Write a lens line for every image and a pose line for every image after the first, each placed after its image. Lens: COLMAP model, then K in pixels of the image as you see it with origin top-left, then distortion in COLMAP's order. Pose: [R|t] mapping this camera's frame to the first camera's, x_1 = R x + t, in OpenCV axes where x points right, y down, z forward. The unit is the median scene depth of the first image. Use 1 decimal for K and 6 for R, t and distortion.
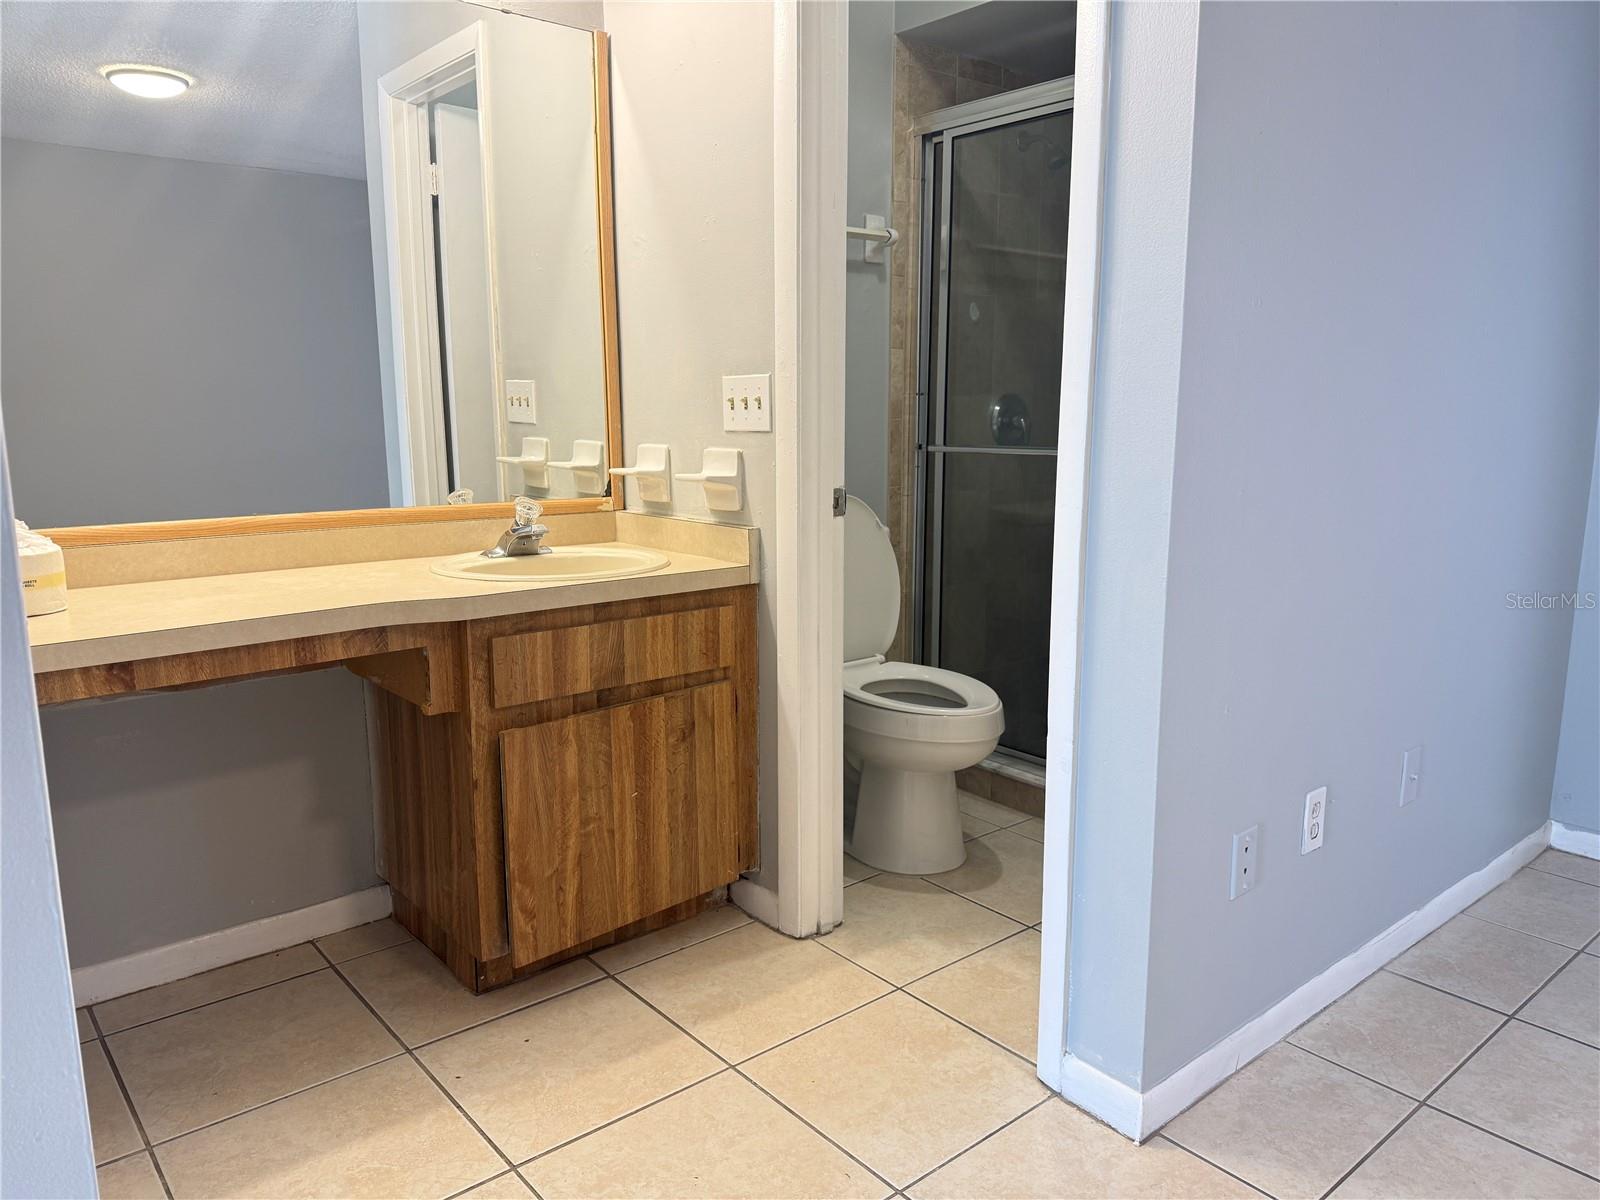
lens RADIAL K [[1145.8, 0, 800.7], [0, 1145.8, 600.4], [0, 0, 1]] dist [0.006083, -0.003718]
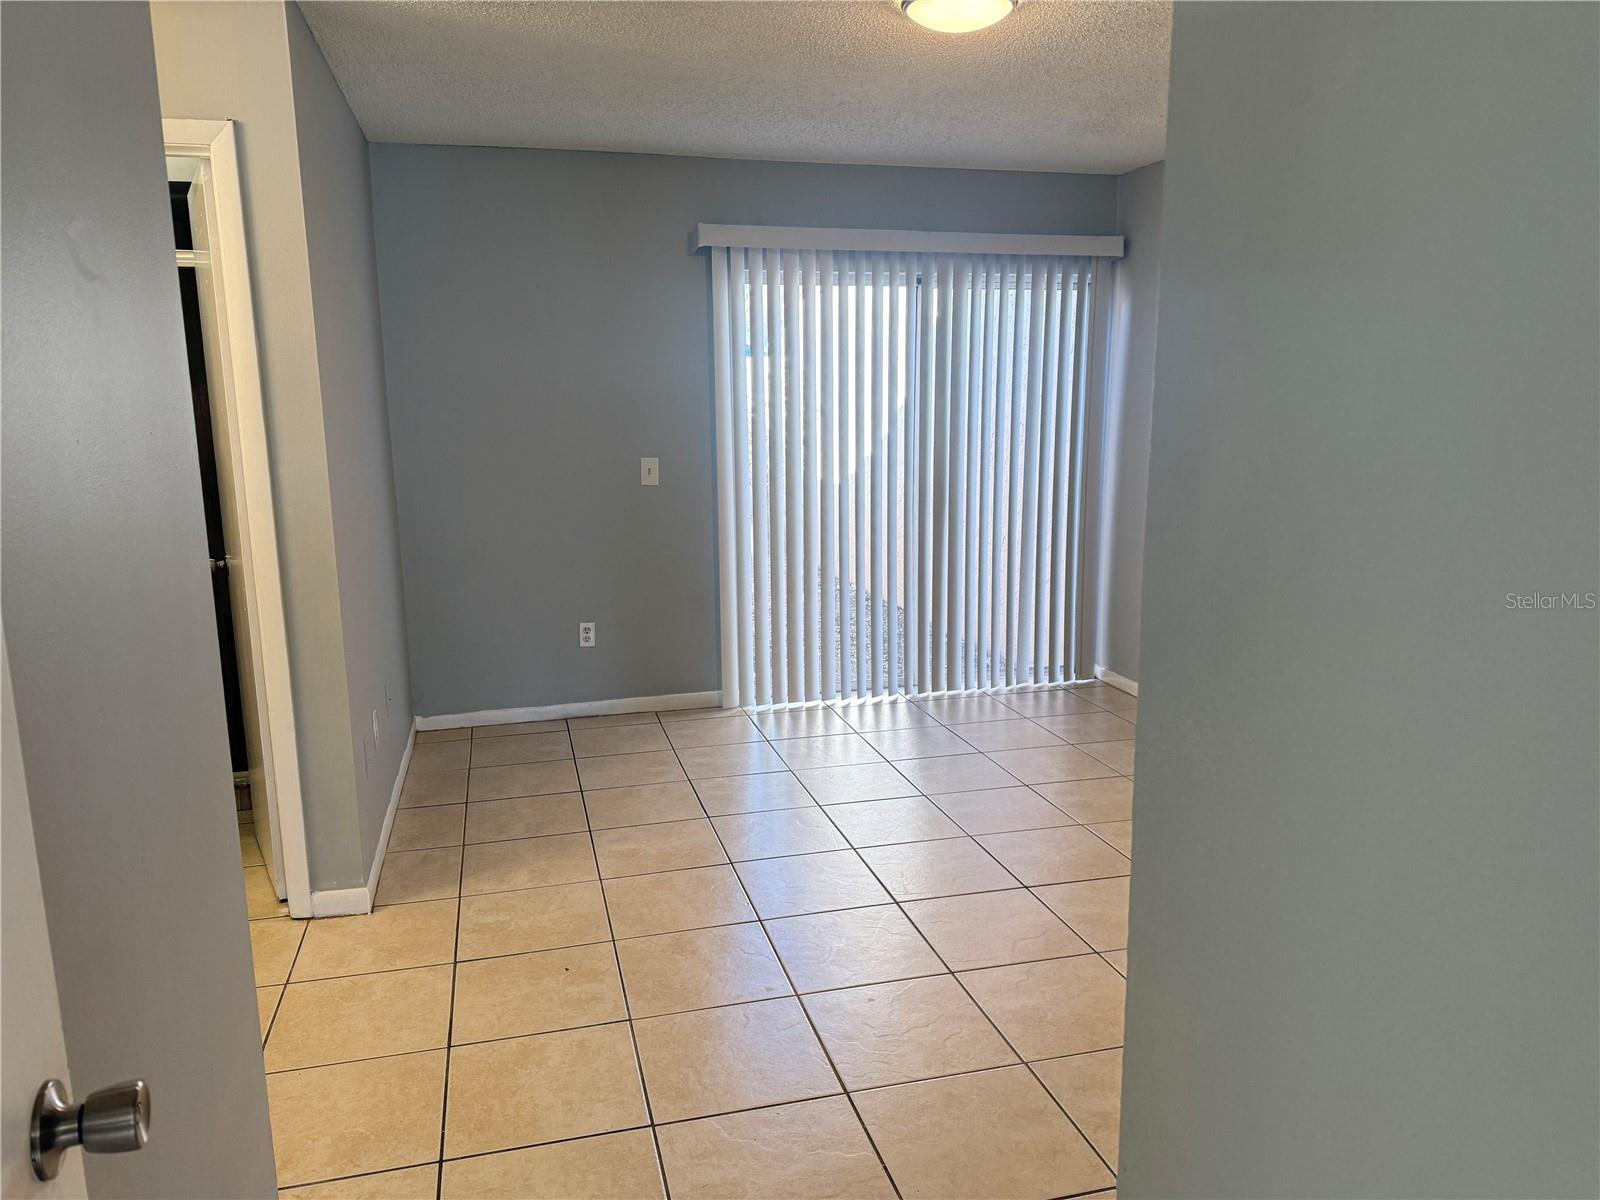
lens RADIAL K [[1145.8, 0, 800.3], [0, 1145.8, 603.3], [0, 0, 1]] dist [0.006083, -0.003718]
pose [[0.430556, -0.164362, 0.887472, -0.873139], [0.162305, 0.981349, 0.103006, -0.084021], [-0.887851, 0.099692, 0.449203, -0.443825]]
